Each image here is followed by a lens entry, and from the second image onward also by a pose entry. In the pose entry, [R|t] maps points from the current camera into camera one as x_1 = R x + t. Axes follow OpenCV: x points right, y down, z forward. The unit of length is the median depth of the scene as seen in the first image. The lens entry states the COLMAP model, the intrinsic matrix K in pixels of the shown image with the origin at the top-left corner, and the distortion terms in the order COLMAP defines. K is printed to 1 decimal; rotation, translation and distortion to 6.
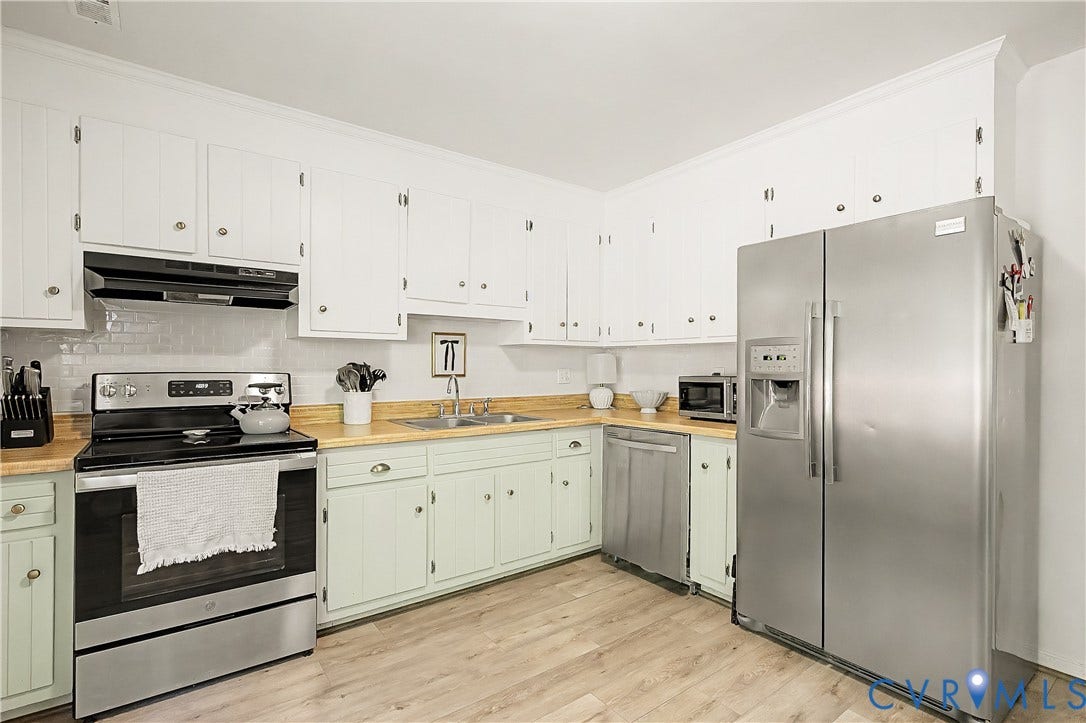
lens RADIAL K [[487.7, 0, 536.0], [0, 487.7, 366.0], [0, 0, 1]] dist [0.002876, -0.000412]
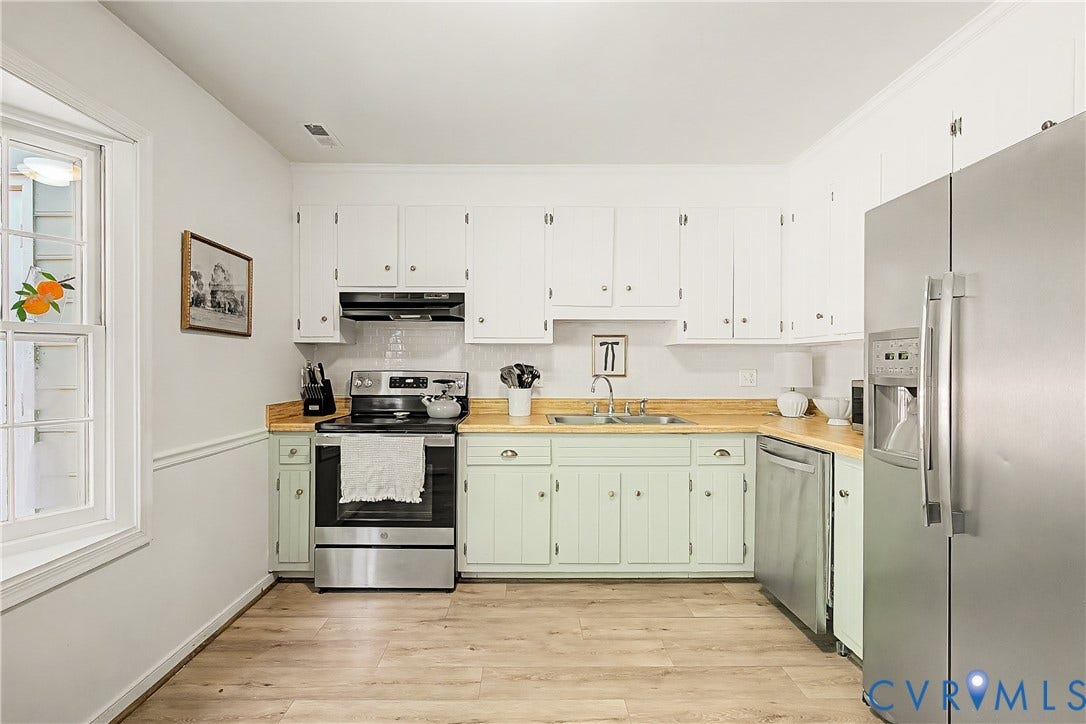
lens RADIAL K [[487.7, 0, 530.5], [0, 487.7, 364.6], [0, 0, 1]] dist [0.002876, -0.000412]
pose [[0.821160, -0.000967, -0.570697, 0.381180], [-0.001263, 0.999993, -0.003512, -0.000525], [0.570696, 0.003604, 0.821153, 0.061620]]
